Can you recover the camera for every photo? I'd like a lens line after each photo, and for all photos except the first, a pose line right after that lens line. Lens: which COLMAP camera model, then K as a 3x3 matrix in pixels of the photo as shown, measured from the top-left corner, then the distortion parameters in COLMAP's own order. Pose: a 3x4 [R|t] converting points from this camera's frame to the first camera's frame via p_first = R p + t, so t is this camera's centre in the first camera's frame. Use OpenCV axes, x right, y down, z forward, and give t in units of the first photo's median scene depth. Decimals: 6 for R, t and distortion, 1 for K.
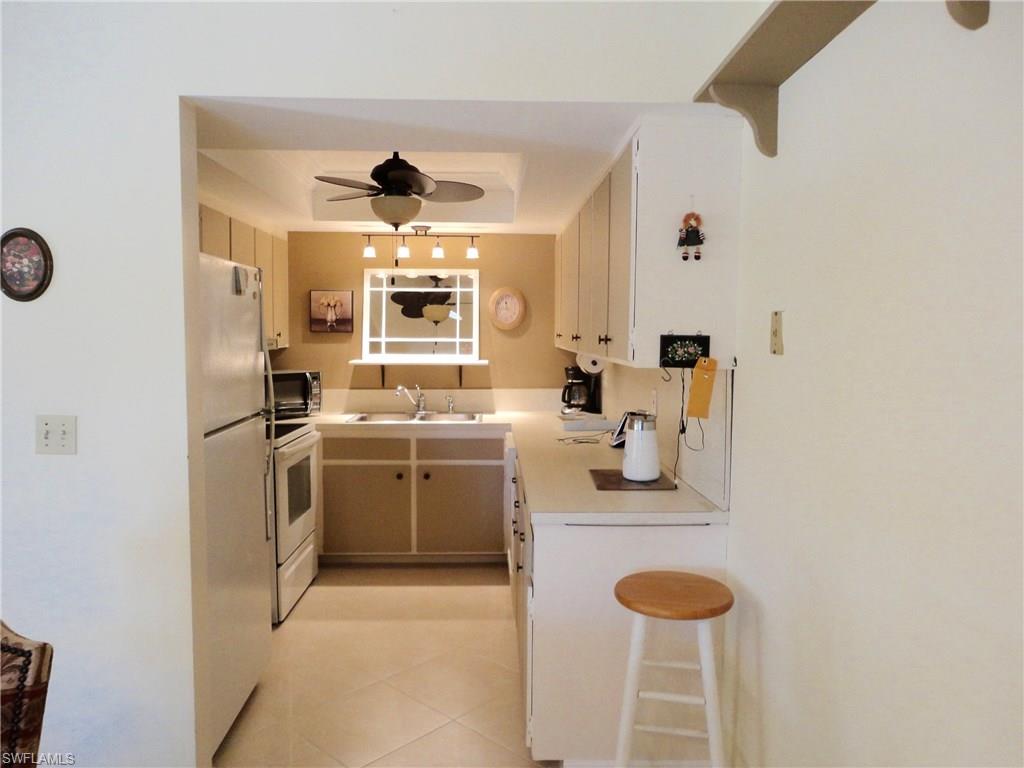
lens RADIAL K [[755.3, 0, 511.8], [0, 755.3, 379.2], [0, 0, 1]] dist [-0.006945, -0.000934]
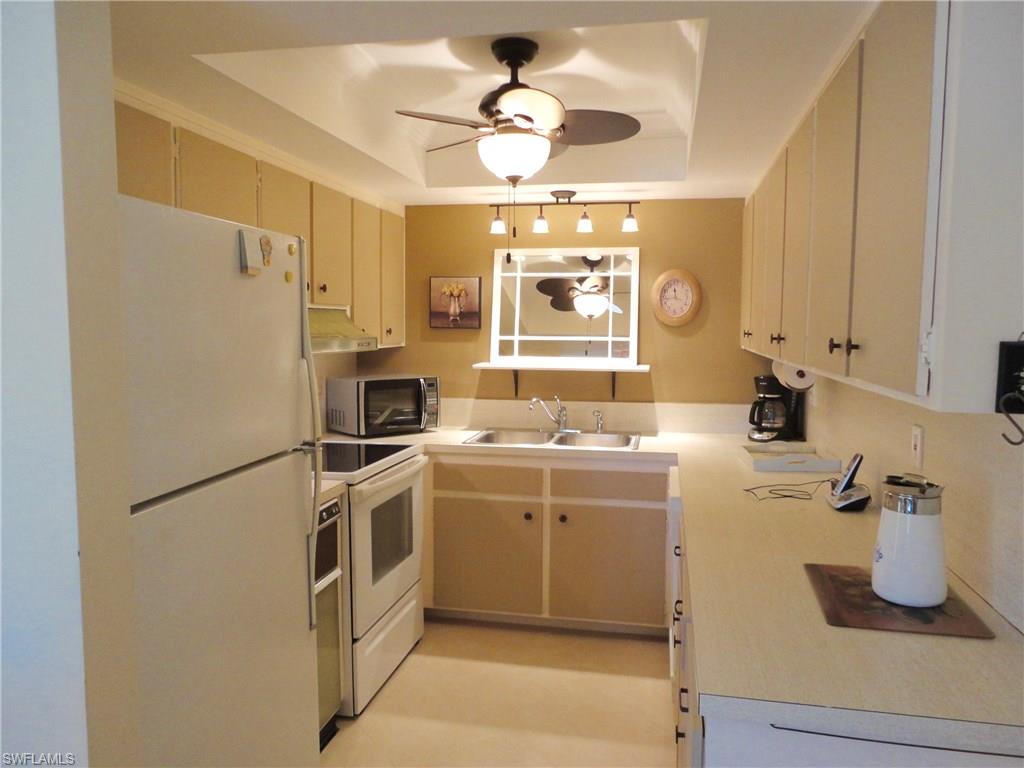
lens RADIAL K [[755.3, 0, 511.8], [0, 755.3, 379.2], [0, 0, 1]] dist [-0.006945, -0.000934]
pose [[0.974050, 0.017453, -0.225661, 0.005996], [-0.015680, 0.999831, 0.009647, -0.017201], [0.225791, -0.005858, 0.974158, 0.232890]]
